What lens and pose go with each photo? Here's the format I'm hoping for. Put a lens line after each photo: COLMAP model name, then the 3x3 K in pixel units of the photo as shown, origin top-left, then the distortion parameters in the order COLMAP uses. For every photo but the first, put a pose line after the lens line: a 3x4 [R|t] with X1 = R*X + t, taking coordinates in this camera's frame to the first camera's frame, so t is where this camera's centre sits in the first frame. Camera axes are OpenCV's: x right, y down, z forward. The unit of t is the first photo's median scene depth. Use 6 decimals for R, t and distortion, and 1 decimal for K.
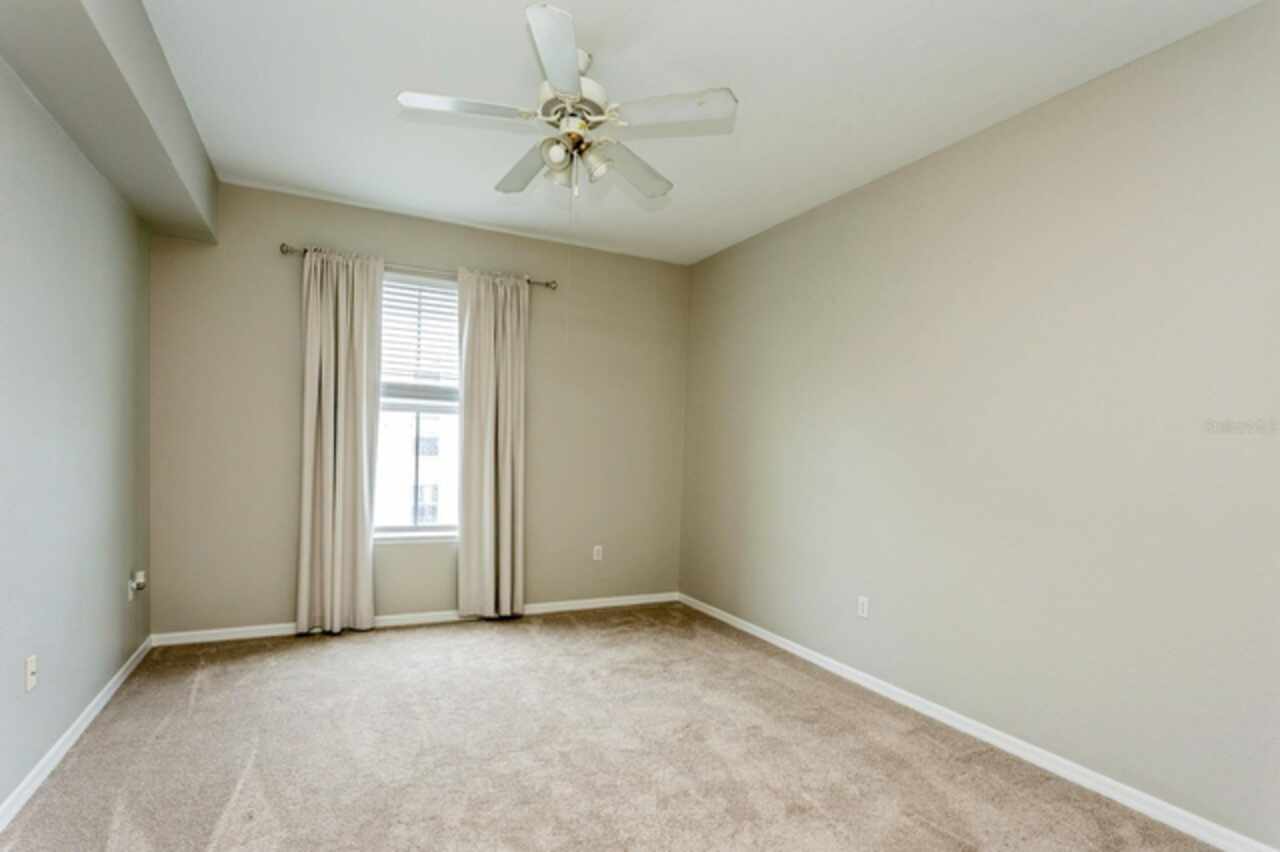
lens RADIAL K [[617.0, 0, 640.0], [0, 617.0, 463.9], [0, 0, 1]] dist [-0.002615, -0.000088]
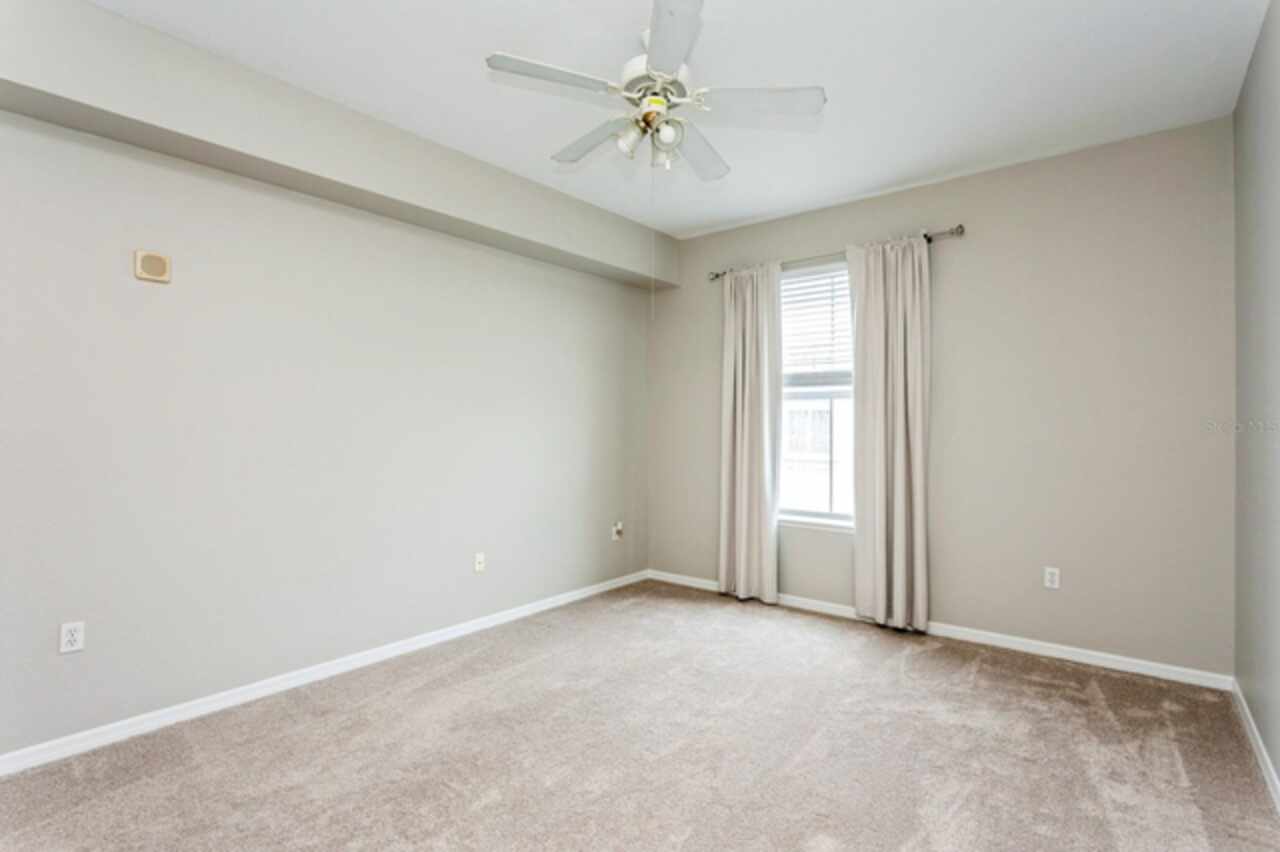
lens RADIAL K [[617.4, 0, 640.6], [0, 617.4, 421.6], [0, 0, 1]] dist [-0.017177, 0.007418]
pose [[0.444379, -0.038847, -0.894996, 0.421965], [-0.013976, 0.998637, -0.050285, 0.008046], [0.895730, 0.034854, 0.443230, 0.300808]]
